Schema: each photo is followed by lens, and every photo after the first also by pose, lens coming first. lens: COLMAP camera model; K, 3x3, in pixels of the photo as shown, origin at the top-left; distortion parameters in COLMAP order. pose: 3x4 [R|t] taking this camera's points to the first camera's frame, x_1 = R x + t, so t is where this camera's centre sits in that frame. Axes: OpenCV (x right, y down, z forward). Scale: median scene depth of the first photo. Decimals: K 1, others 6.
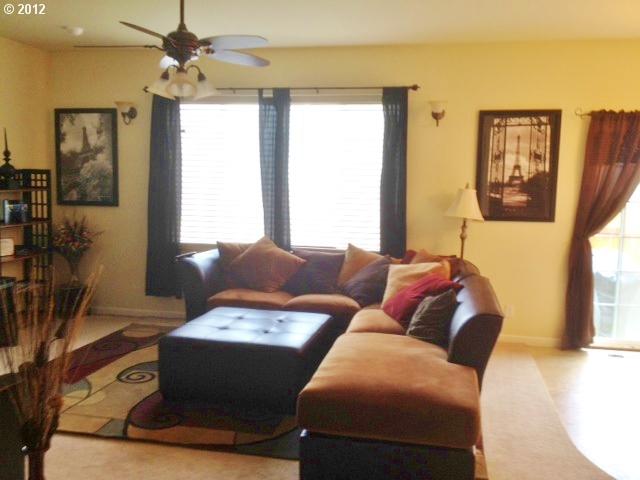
lens RADIAL K [[586.8, 0, 320.0], [0, 586.8, 240.0], [0, 0, 1]] dist [0.102052, -0.246983]
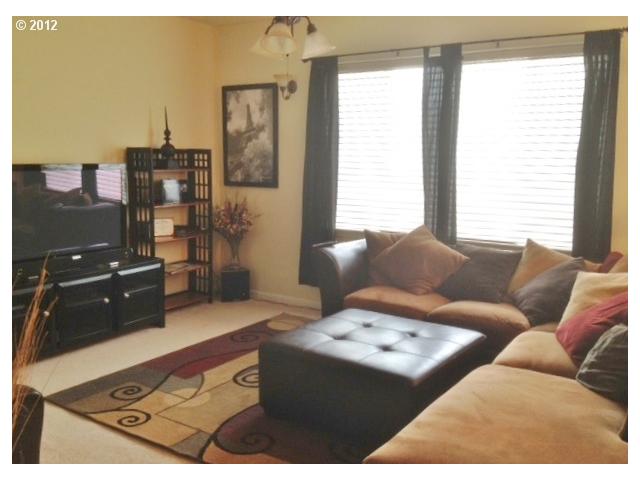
lens RADIAL K [[586.8, 0, 320.0], [0, 586.8, 240.0], [0, 0, 1]] dist [0.102052, -0.246983]
pose [[0.926779, 0.045701, -0.372817, 0.083650], [-0.033995, 0.998702, 0.037917, -0.012811], [0.374066, -0.022467, 0.927130, 0.168326]]
